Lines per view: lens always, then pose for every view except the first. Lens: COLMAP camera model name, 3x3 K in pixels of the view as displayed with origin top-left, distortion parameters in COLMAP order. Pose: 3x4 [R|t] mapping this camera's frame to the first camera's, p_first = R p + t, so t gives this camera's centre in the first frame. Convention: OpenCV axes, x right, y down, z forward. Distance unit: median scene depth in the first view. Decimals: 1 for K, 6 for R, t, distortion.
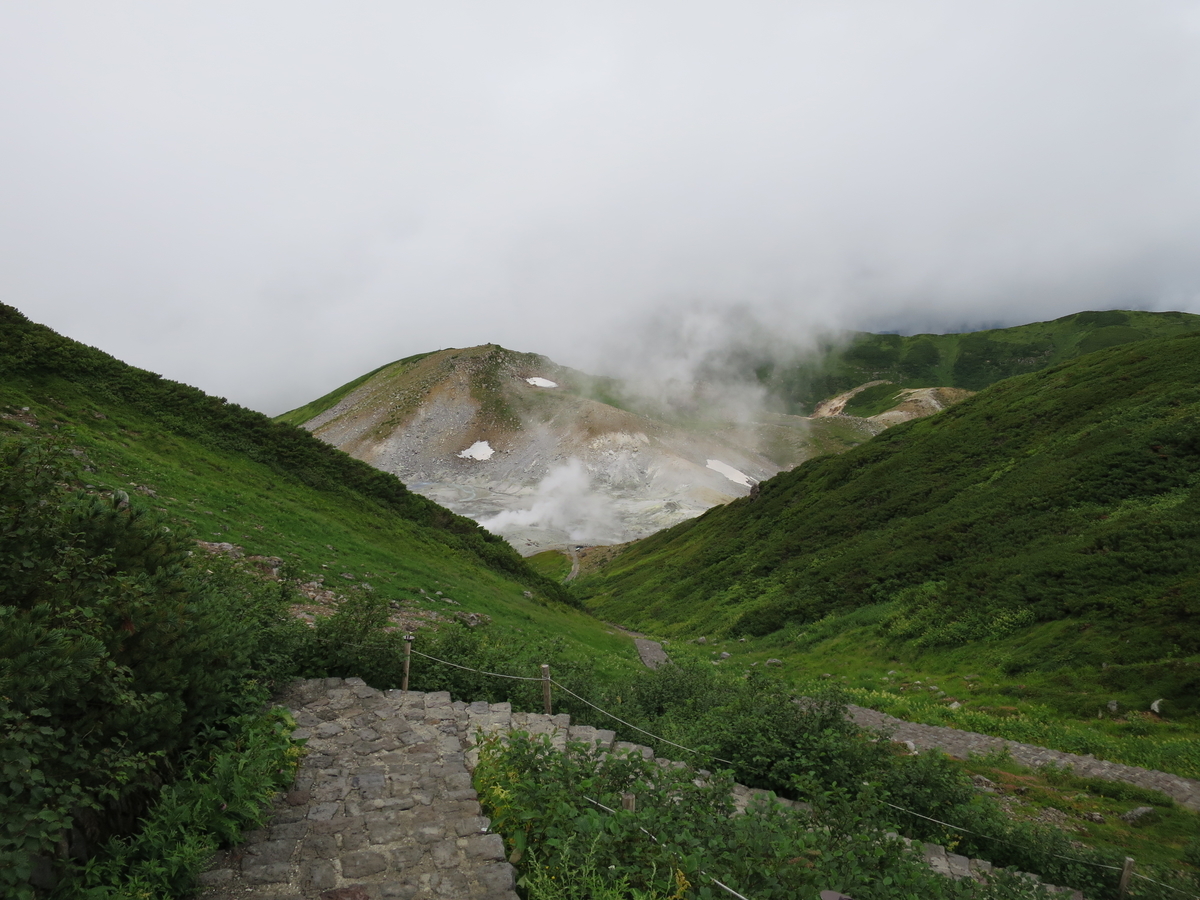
lens RADIAL K [[888.7, 0, 599.0], [0, 888.7, 450.1], [0, 0, 1]] dist [-0.031870, 0.005909]
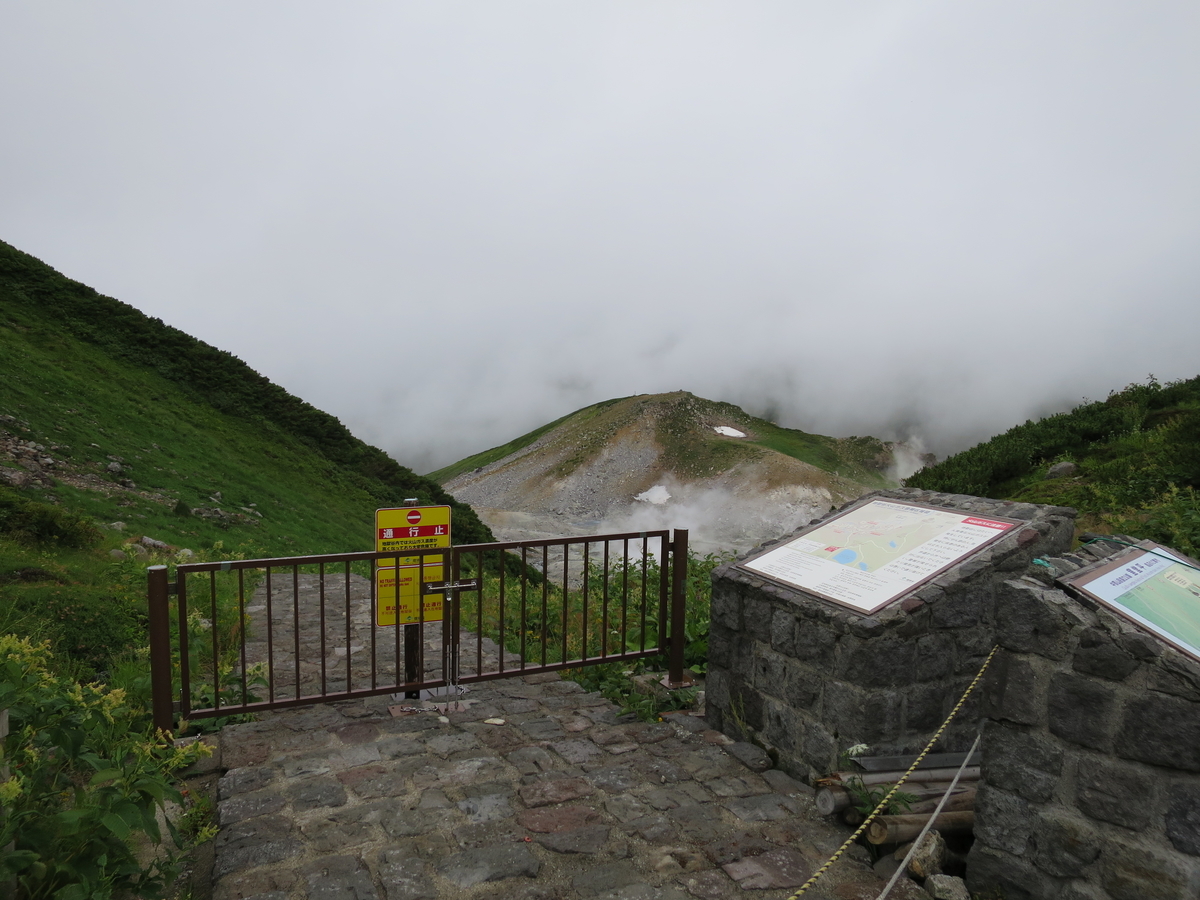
lens RADIAL K [[888.7, 0, 596.0], [0, 888.7, 450.0], [0, 0, 1]] dist [-0.031870, 0.005909]
pose [[0.965556, 0.065129, -0.251913, 0.043762], [-0.082620, 0.994805, -0.059479, 0.014952], [0.246730, 0.078243, 0.965920, 0.024031]]
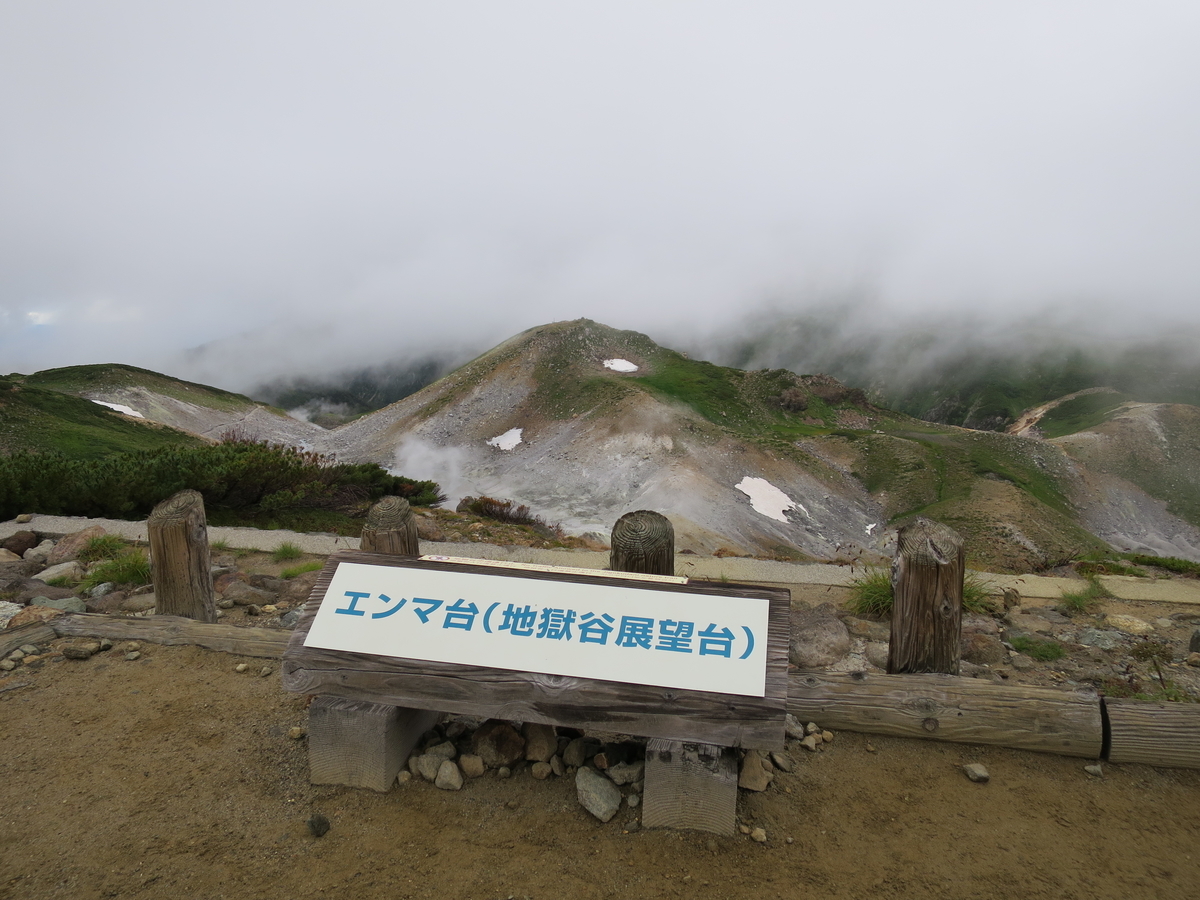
lens RADIAL K [[888.7, 0, 601.2], [0, 888.7, 449.4], [0, 0, 1]] dist [-0.031870, 0.005909]
pose [[0.921894, 0.093711, -0.375938, 0.271782], [-0.079931, 0.995437, 0.052126, -0.040578], [0.379107, -0.018006, 0.925178, 0.196731]]
